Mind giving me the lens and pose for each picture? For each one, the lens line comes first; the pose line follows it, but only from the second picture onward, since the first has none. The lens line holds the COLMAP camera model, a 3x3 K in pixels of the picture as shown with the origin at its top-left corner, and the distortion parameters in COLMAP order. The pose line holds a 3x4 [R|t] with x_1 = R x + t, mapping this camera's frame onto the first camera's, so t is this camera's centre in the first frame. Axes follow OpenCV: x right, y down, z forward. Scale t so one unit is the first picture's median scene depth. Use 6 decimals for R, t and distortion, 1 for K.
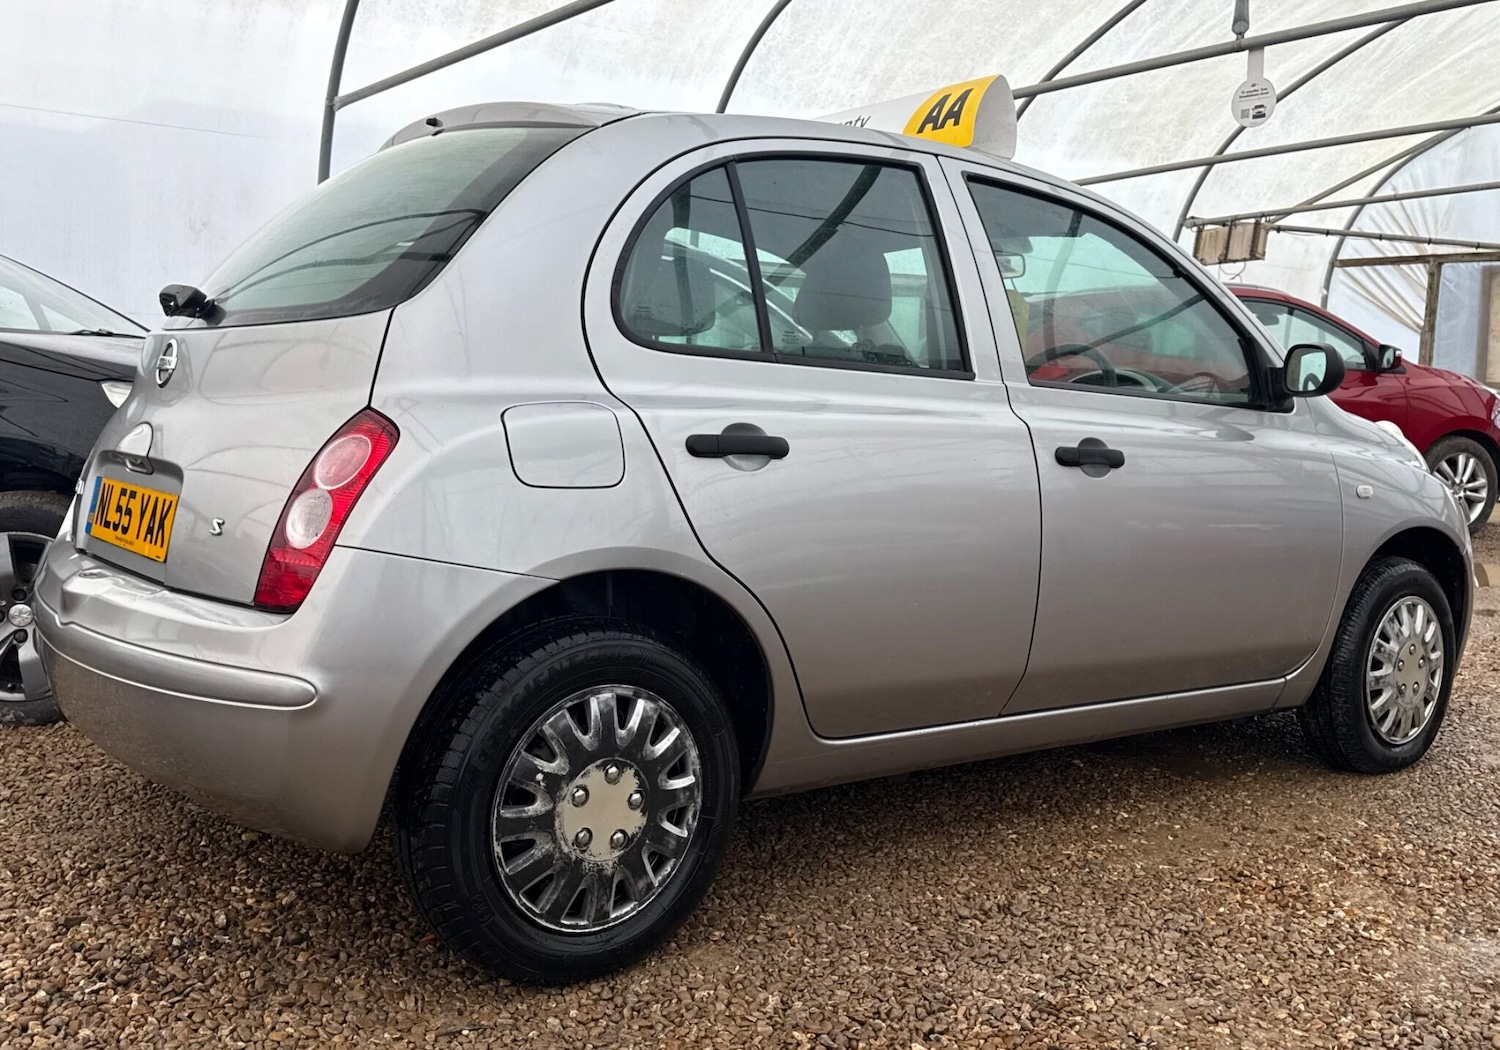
lens RADIAL K [[1388.0, 0, 738.1], [0, 1388.0, 506.3], [0, 0, 1]] dist [0.138344, -0.257686]
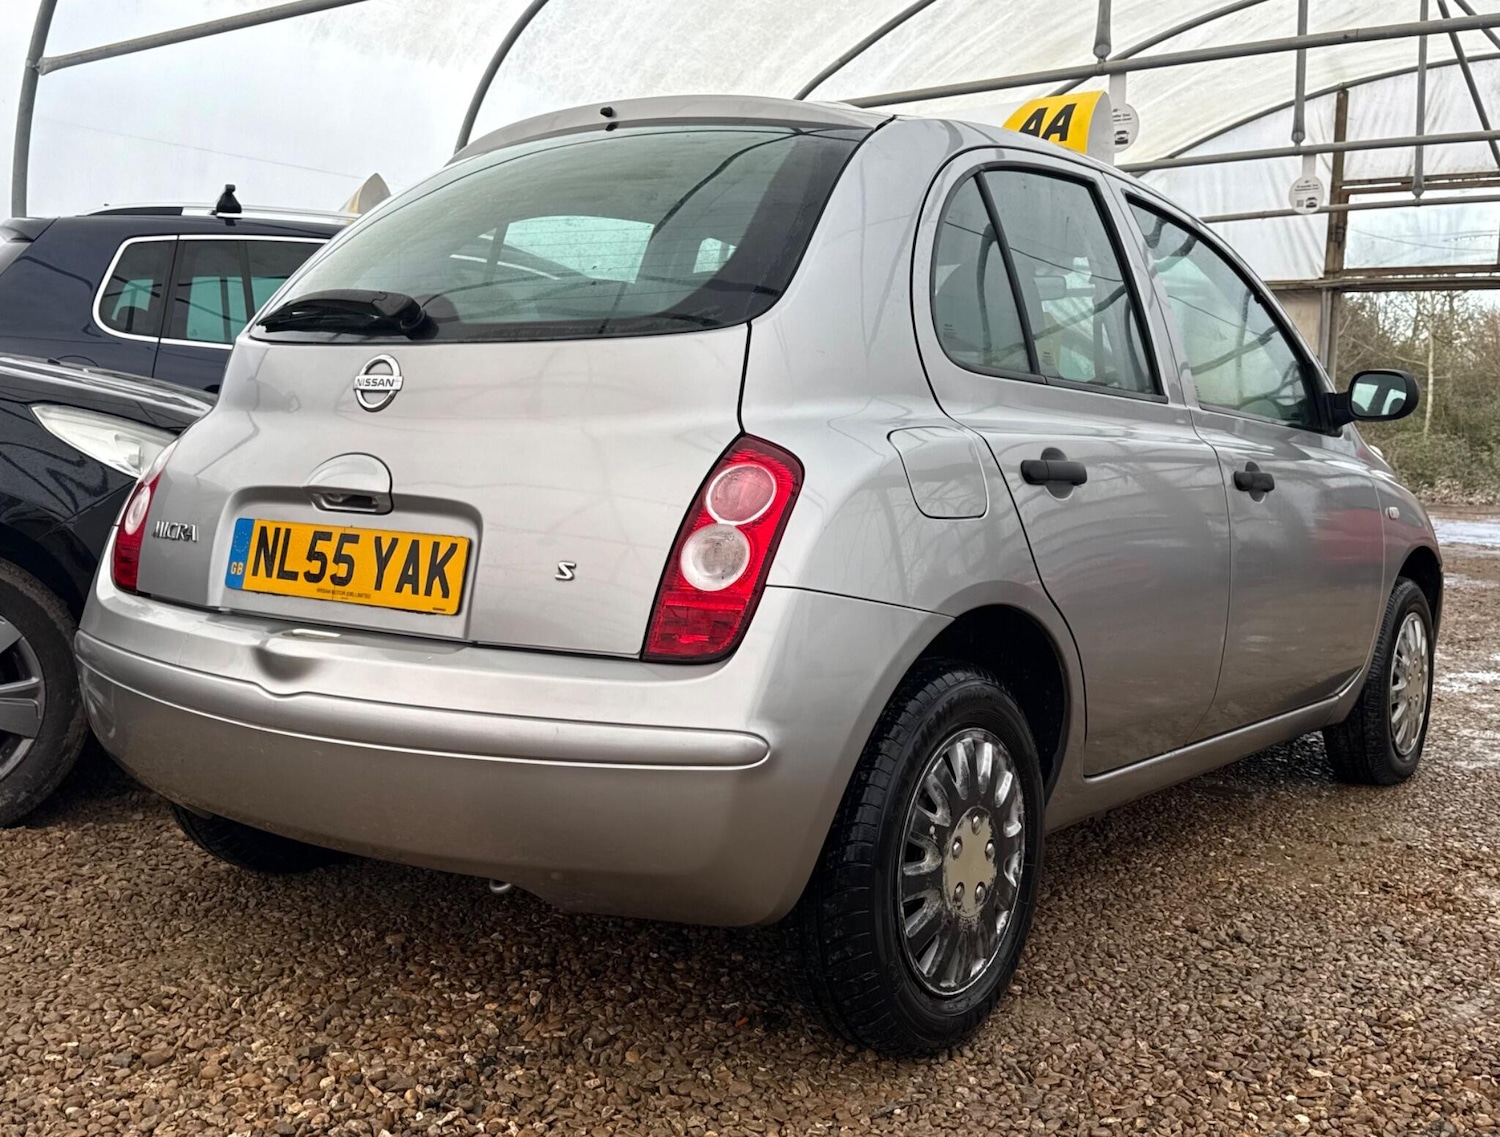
lens RADIAL K [[1545.4, 0, 772.8], [0, 1545.4, 545.8], [0, 0, 1]] dist [0.085630, -0.017143]
pose [[0.958606, -0.023464, 0.283766, -0.434840], [0.023610, 0.999717, 0.002904, -0.000570], [-0.283754, 0.003916, 0.958889, 0.033425]]
